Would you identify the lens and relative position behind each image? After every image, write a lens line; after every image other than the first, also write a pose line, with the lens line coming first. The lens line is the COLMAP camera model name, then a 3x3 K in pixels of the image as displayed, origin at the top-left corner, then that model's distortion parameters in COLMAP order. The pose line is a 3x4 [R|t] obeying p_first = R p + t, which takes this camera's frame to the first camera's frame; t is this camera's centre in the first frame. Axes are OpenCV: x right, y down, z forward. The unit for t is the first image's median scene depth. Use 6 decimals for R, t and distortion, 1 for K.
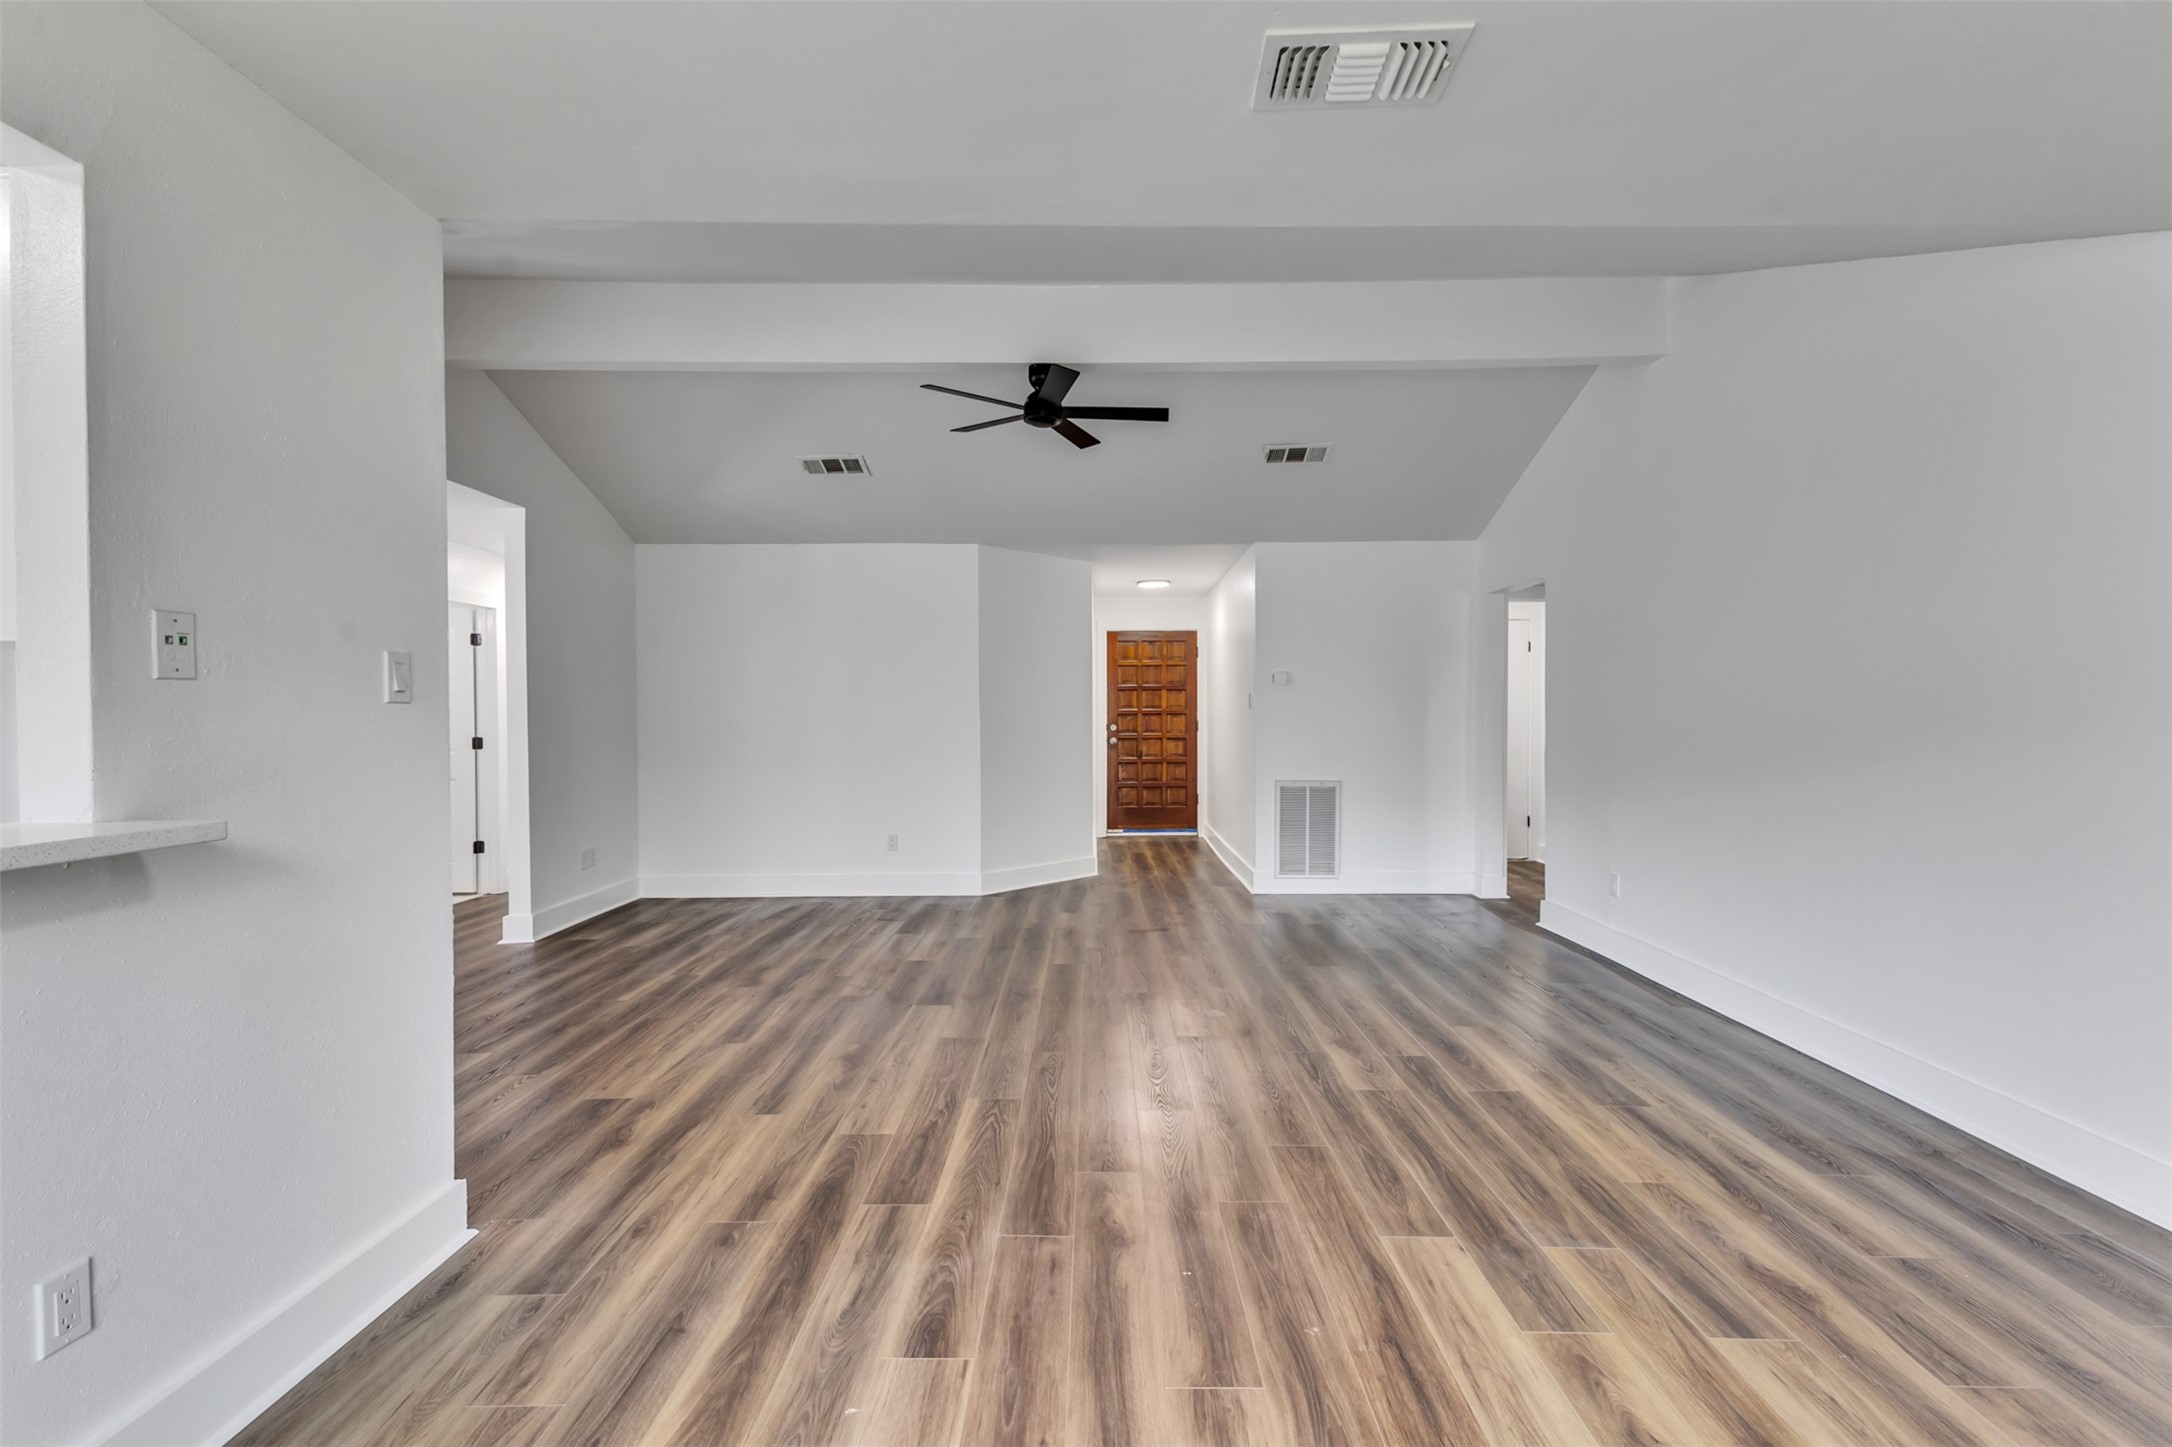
lens RADIAL K [[936.0, 0, 1088.3], [0, 936.0, 716.9], [0, 0, 1]] dist [0.014006, 0.000325]
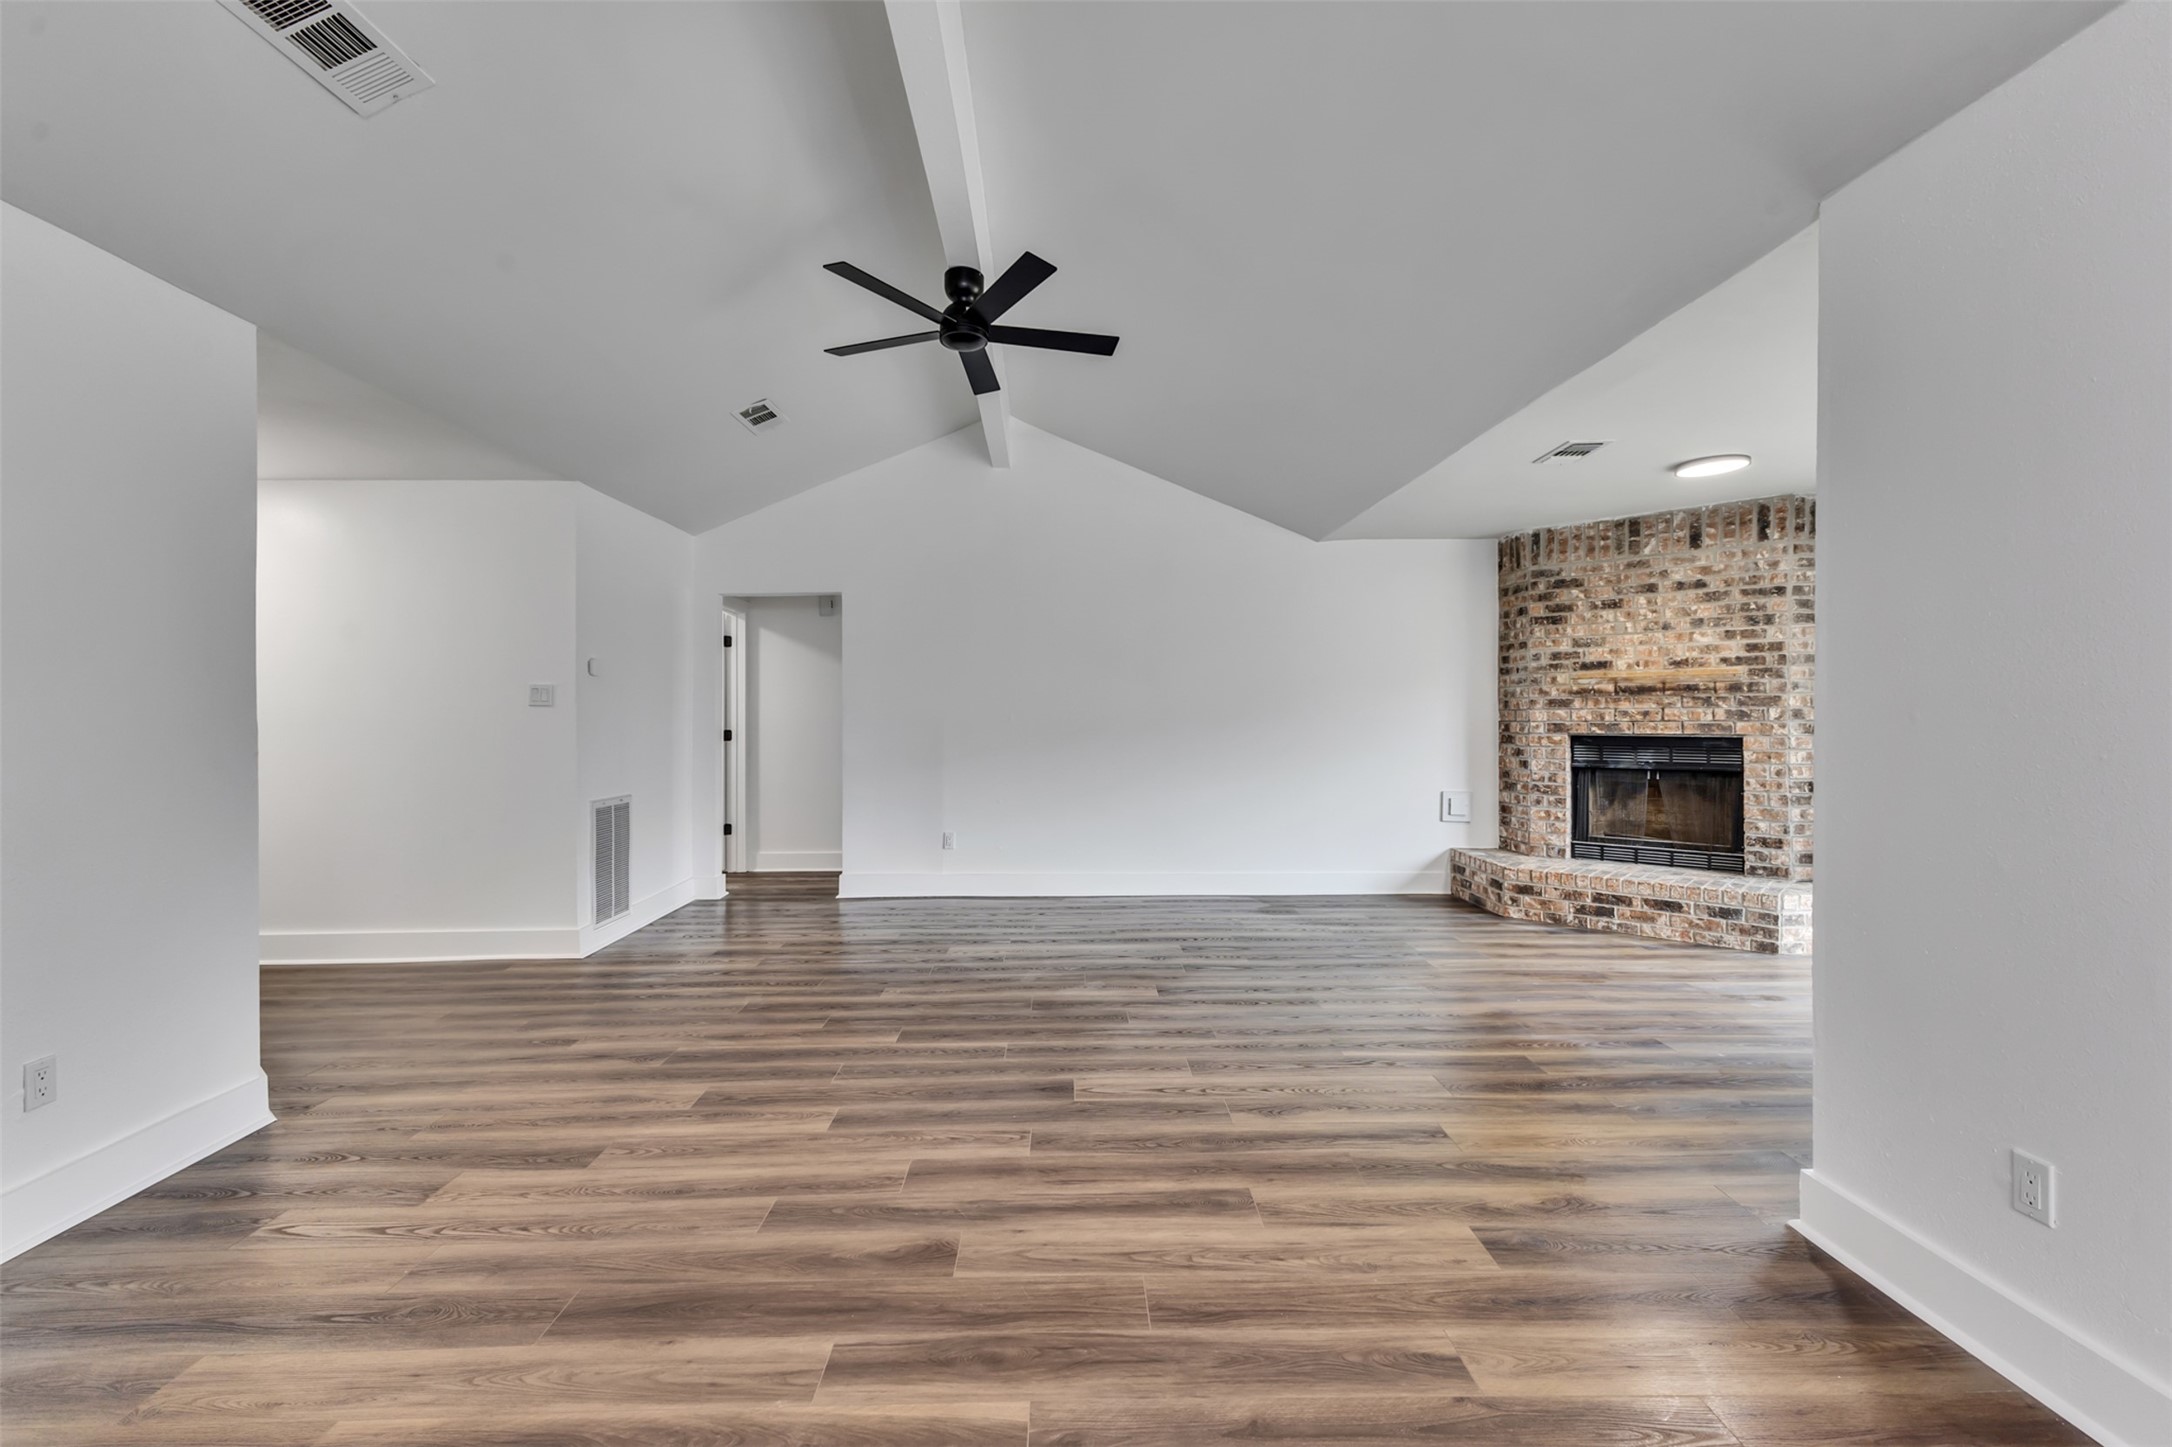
lens RADIAL K [[936.0, 0, 1088.3], [0, 936.0, 716.9], [0, 0, 1]] dist [0.014006, 0.000325]
pose [[-0.035114, -0.001501, 0.999382, -1.033756], [0.007706, 0.999969, 0.001773, 0.002355], [-0.999354, 0.007763, -0.035101, 1.128320]]
